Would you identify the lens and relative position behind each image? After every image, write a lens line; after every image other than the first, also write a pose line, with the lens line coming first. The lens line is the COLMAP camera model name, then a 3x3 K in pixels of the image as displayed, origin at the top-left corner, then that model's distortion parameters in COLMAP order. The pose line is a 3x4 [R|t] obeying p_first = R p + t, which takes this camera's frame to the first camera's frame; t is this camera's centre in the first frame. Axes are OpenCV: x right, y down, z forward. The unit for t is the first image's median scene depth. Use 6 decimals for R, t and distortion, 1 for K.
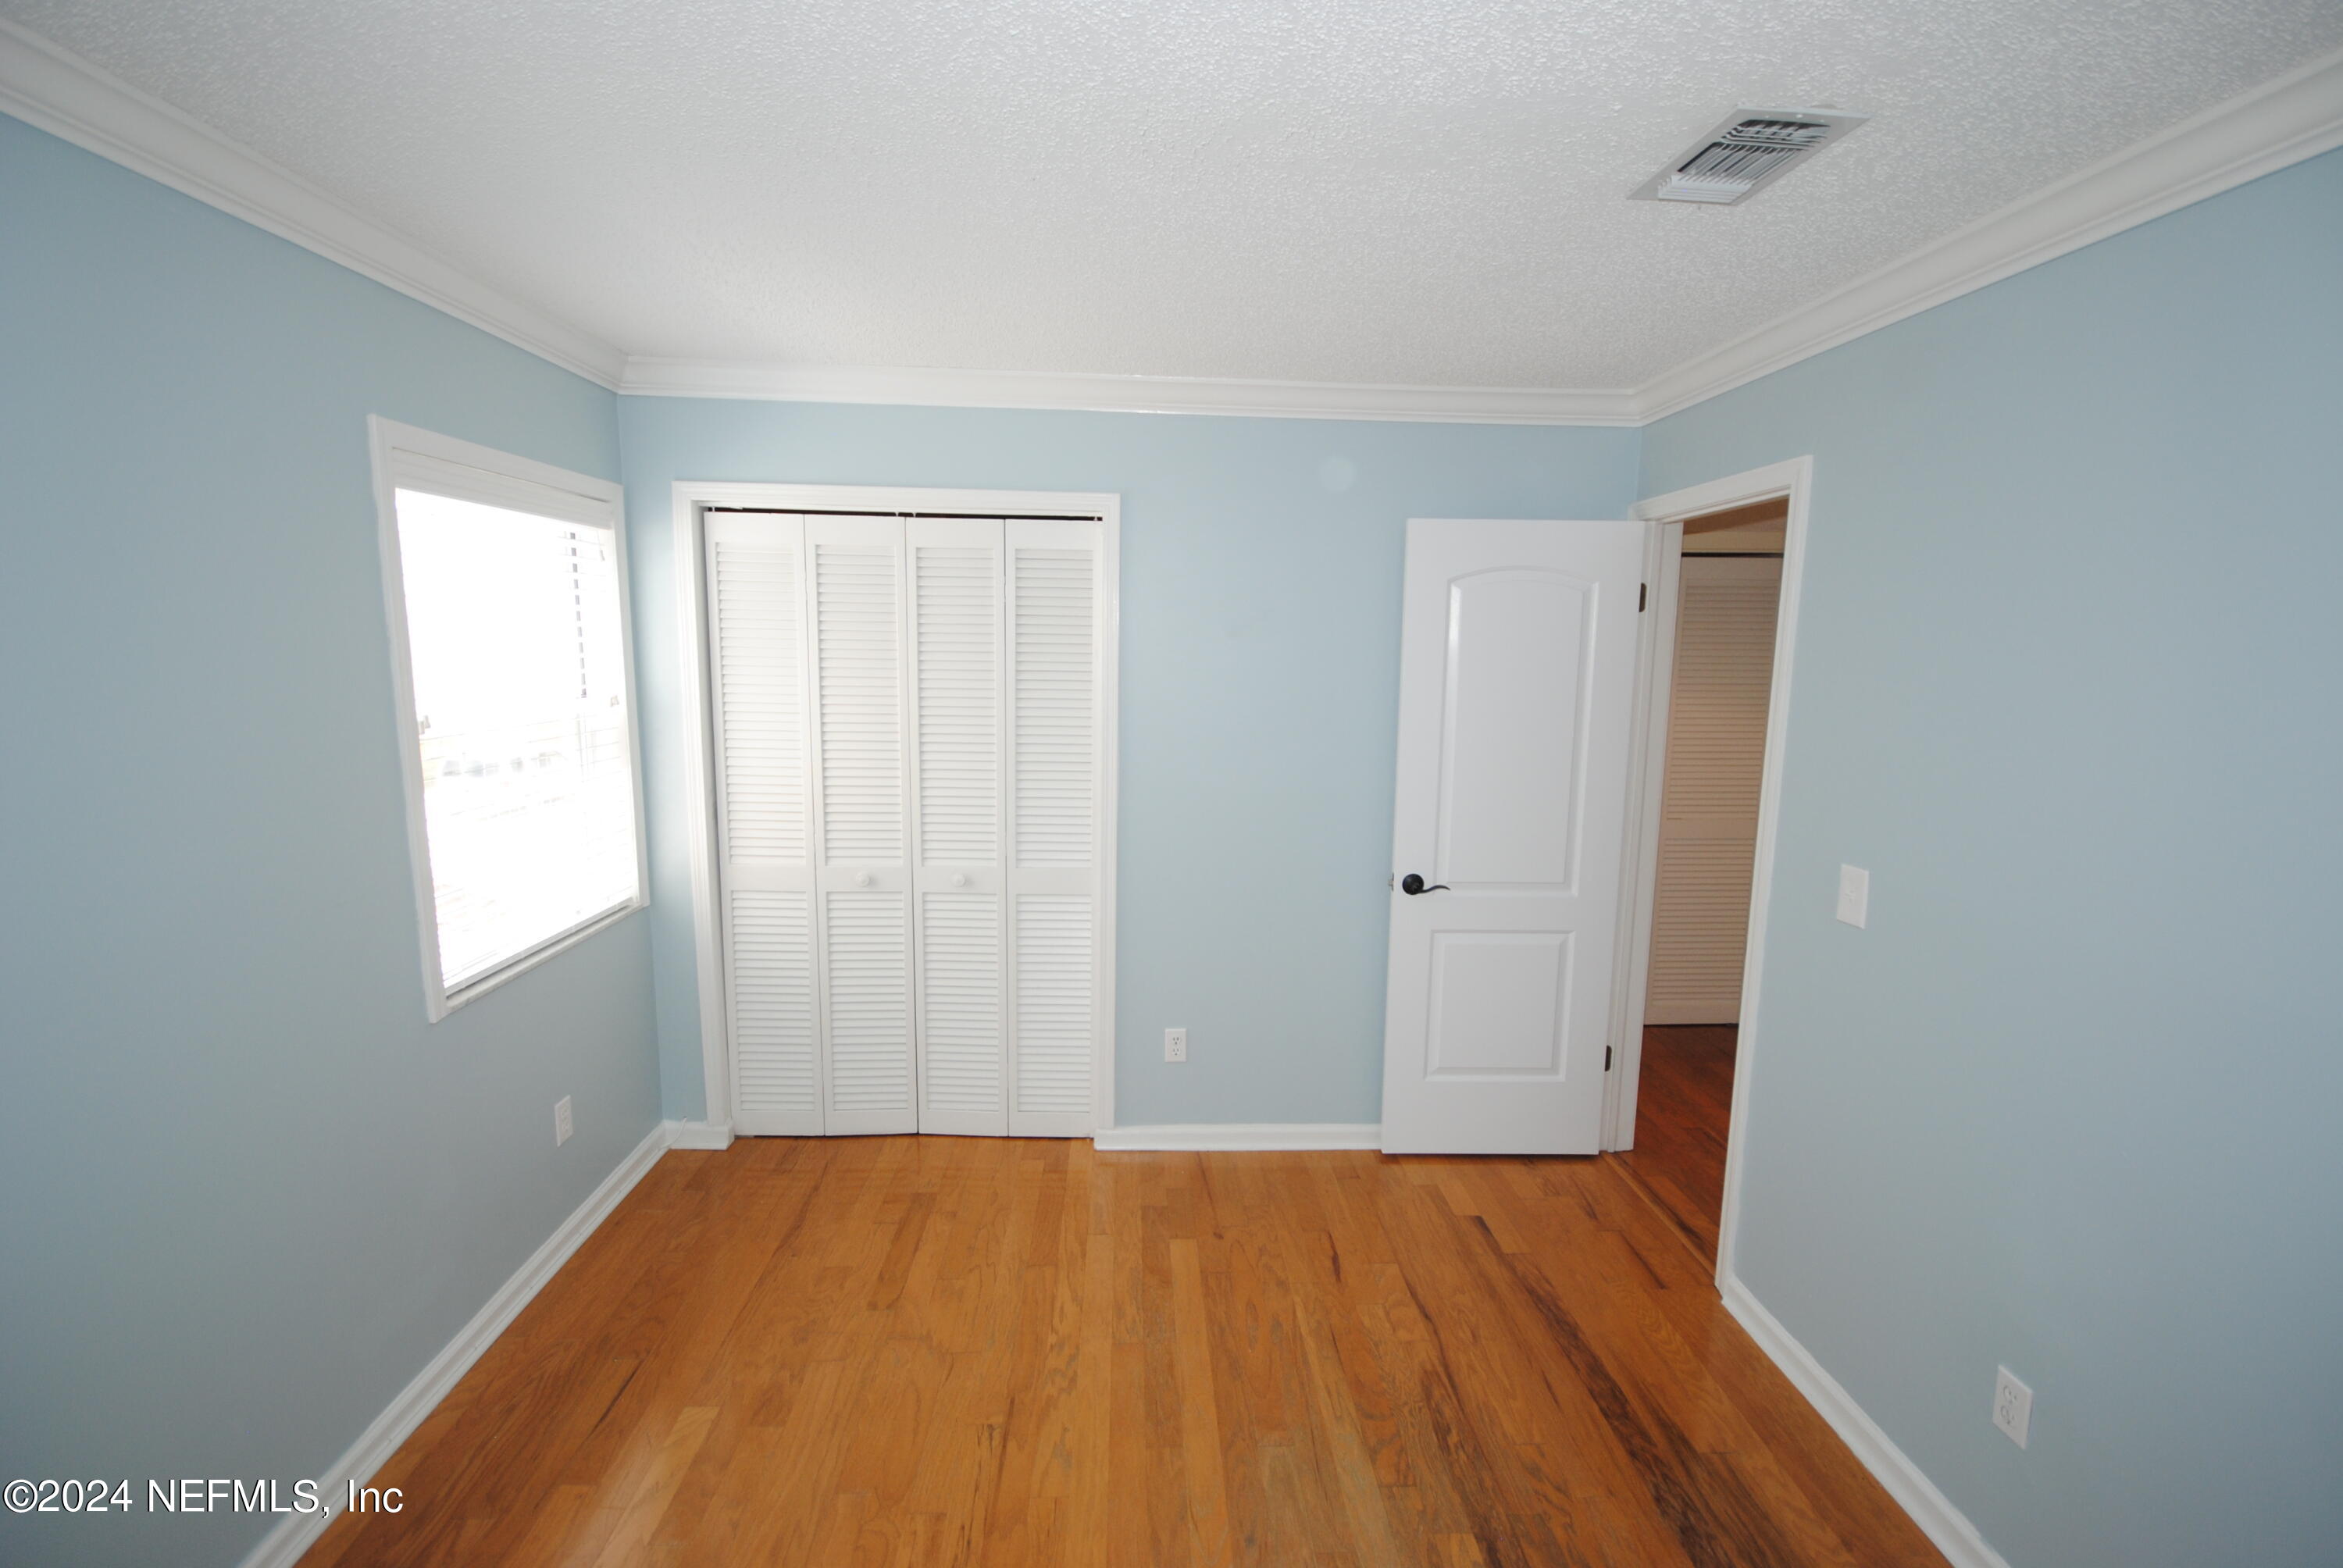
lens RADIAL K [[1015.4, 0, 1170.9], [0, 1015.4, 785.8], [0, 0, 1]] dist [-0.000700, 0.000002]
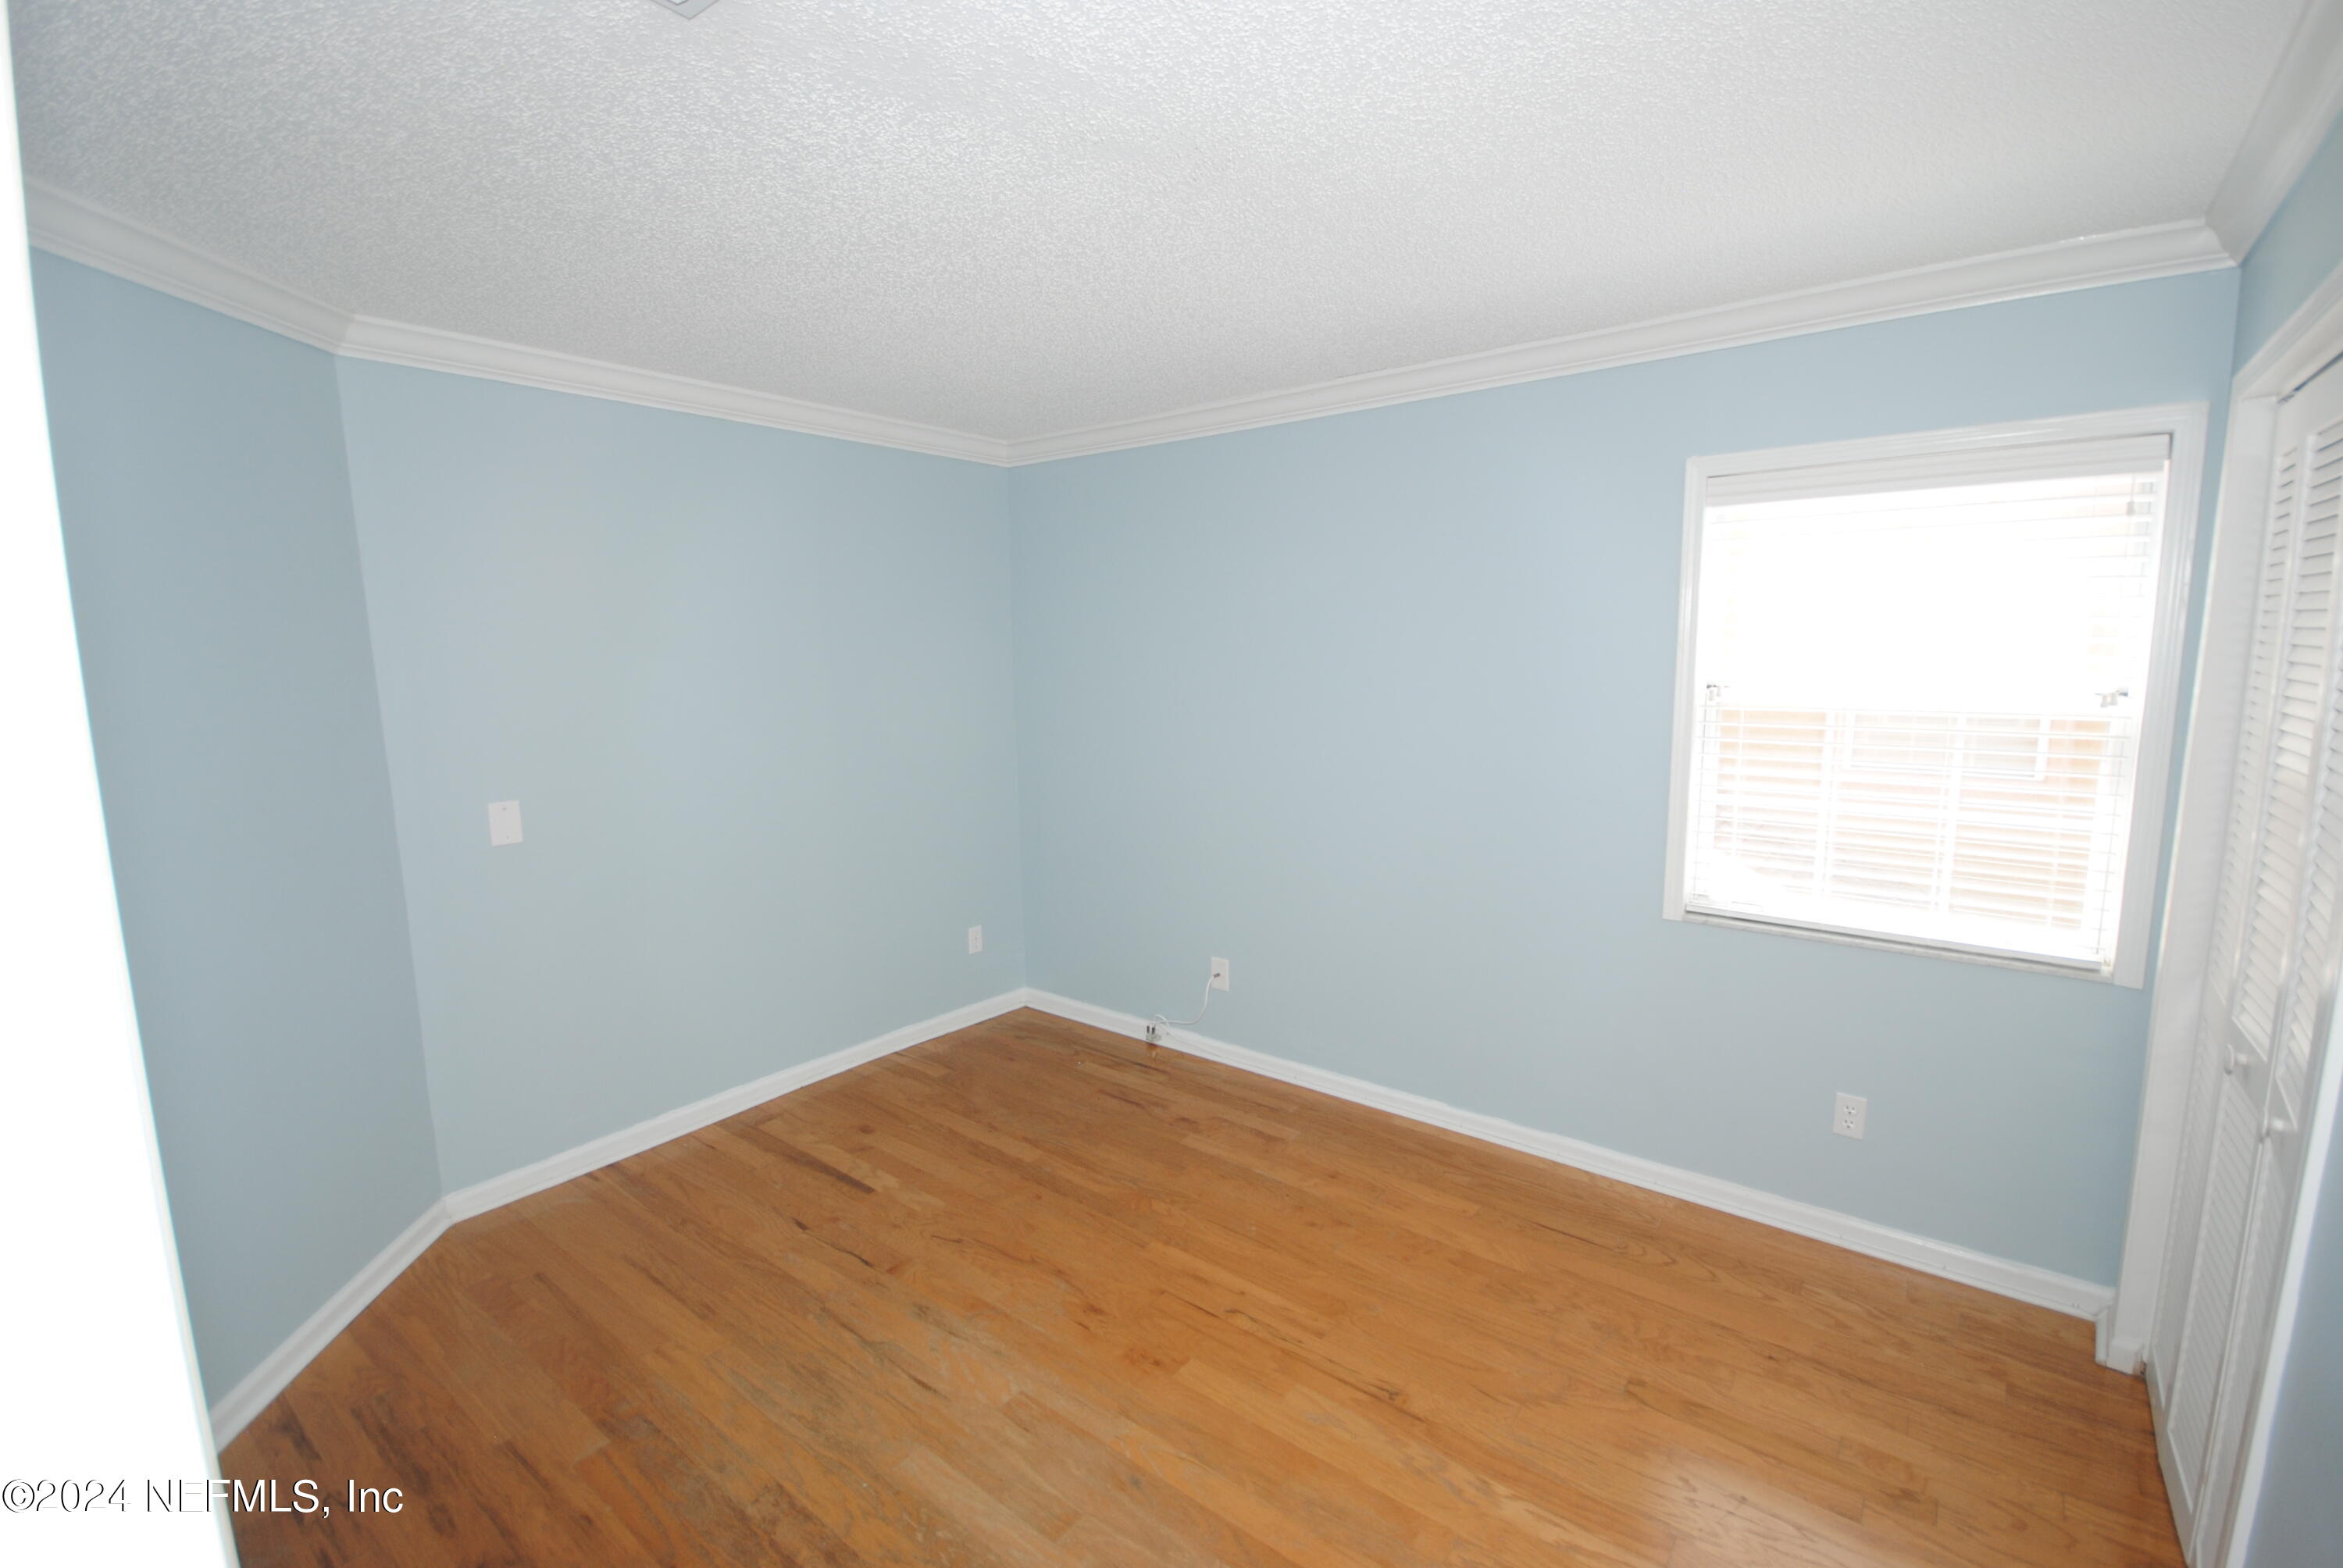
lens RADIAL K [[1015.4, 0, 1172.0], [0, 1015.4, 790.2], [0, 0, 1]] dist [-0.000700, 0.000002]
pose [[-0.646127, 0.099699, -0.756690, 0.693877], [-0.104946, 0.970409, 0.217469, -0.154854], [0.755980, 0.219924, -0.616545, 1.365275]]
